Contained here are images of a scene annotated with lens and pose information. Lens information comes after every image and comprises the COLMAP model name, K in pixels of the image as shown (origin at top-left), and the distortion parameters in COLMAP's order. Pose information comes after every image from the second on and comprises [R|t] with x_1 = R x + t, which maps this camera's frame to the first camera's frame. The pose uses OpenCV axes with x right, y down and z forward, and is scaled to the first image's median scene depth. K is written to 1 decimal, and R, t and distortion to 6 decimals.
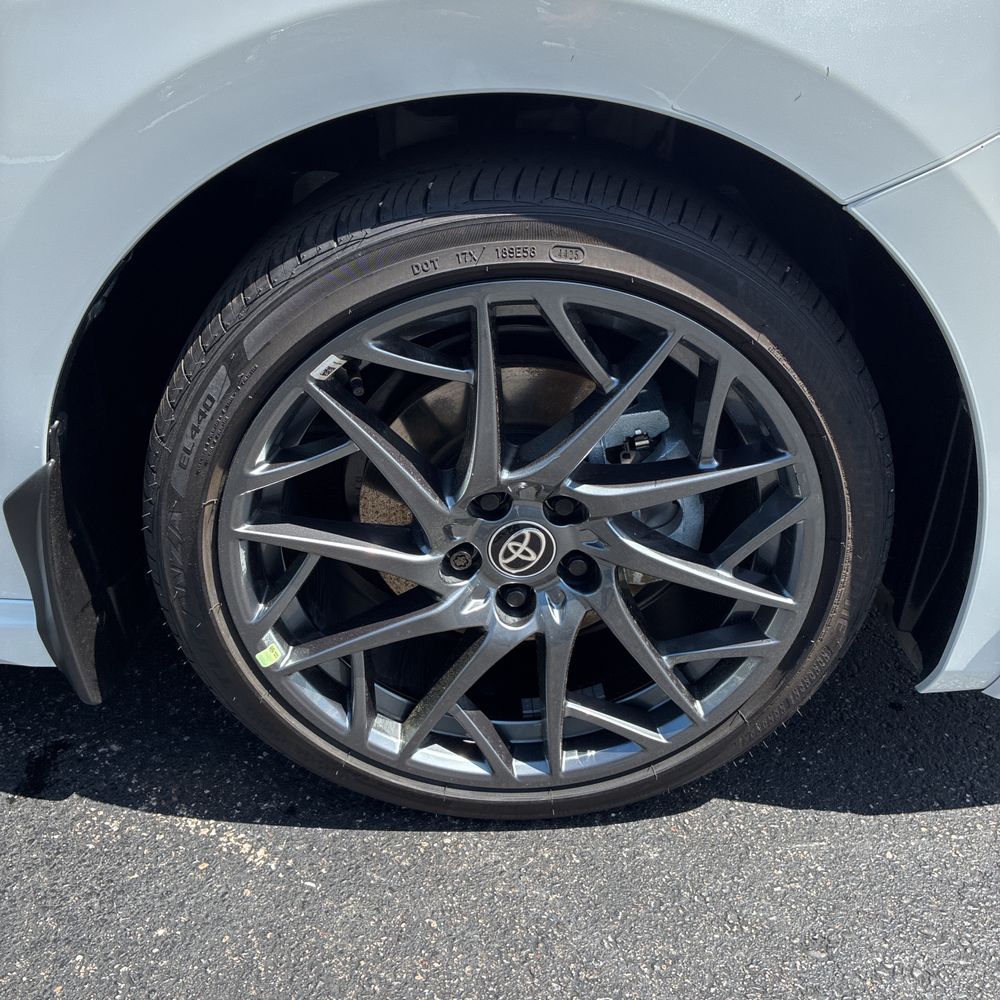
lens RADIAL K [[999.6, 0, 501.6], [0, 999.6, 496.1], [0, 0, 1]] dist [0.012863, 0.000000]
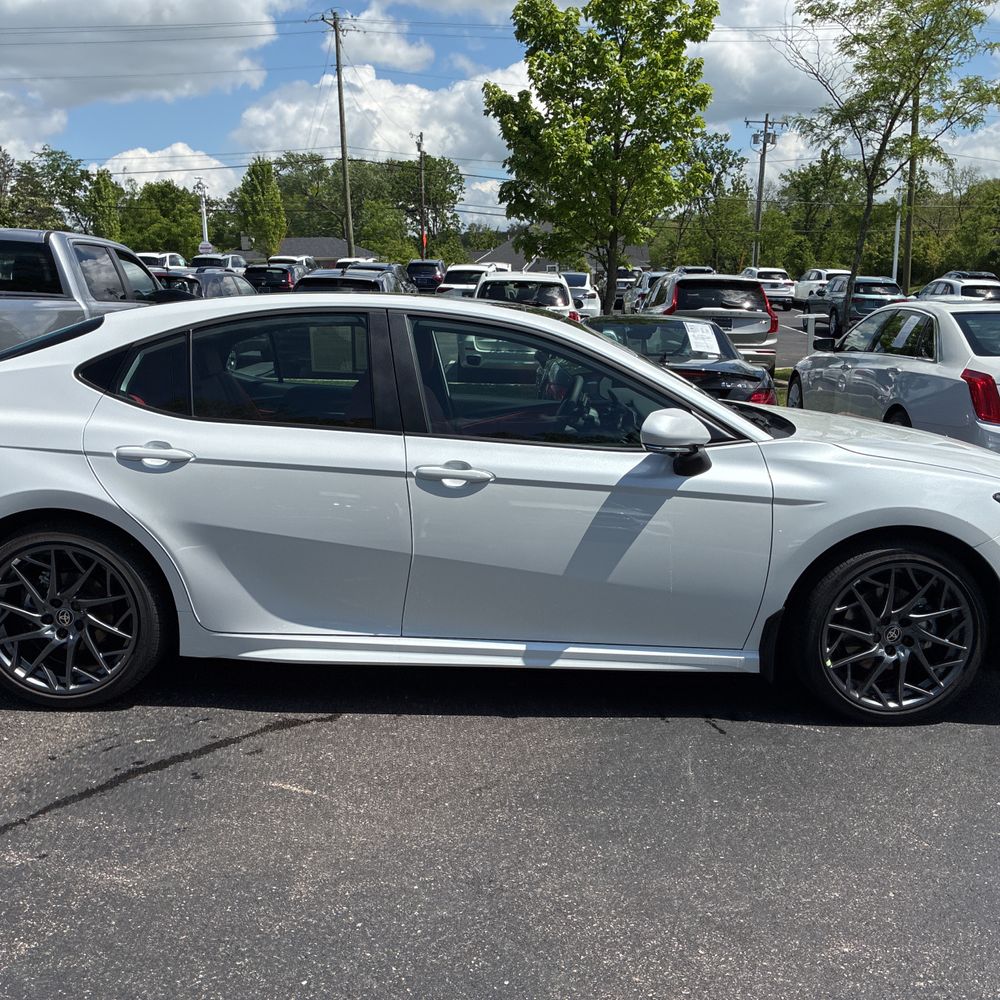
lens RADIAL K [[999.6, 0, 490.1], [0, 999.6, 499.8], [0, 0, 1]] dist [0.012863, 0.000000]
pose [[0.999631, 0.006278, 0.026438, -1.651062], [0.003309, 0.937580, -0.347755, 0.913316], [-0.026971, 0.347714, 0.937213, -2.773840]]
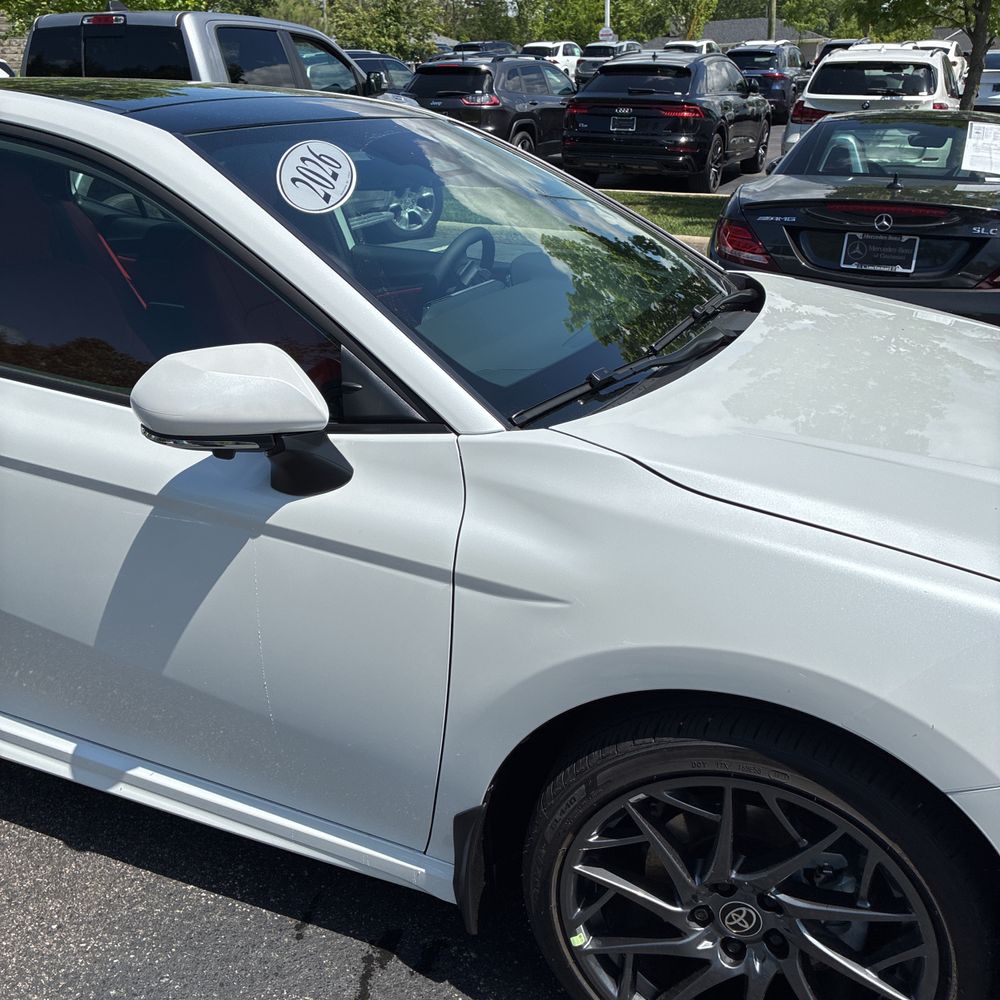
lens RADIAL K [[999.6, 0, 497.9], [0, 999.6, 491.6], [0, 0, 1]] dist [0.012863, 0.000000]
pose [[0.928821, 0.137301, -0.344152, 0.121249], [-0.193777, 0.971667, -0.135326, -0.327234], [0.315820, 0.192383, 0.929111, -0.770646]]
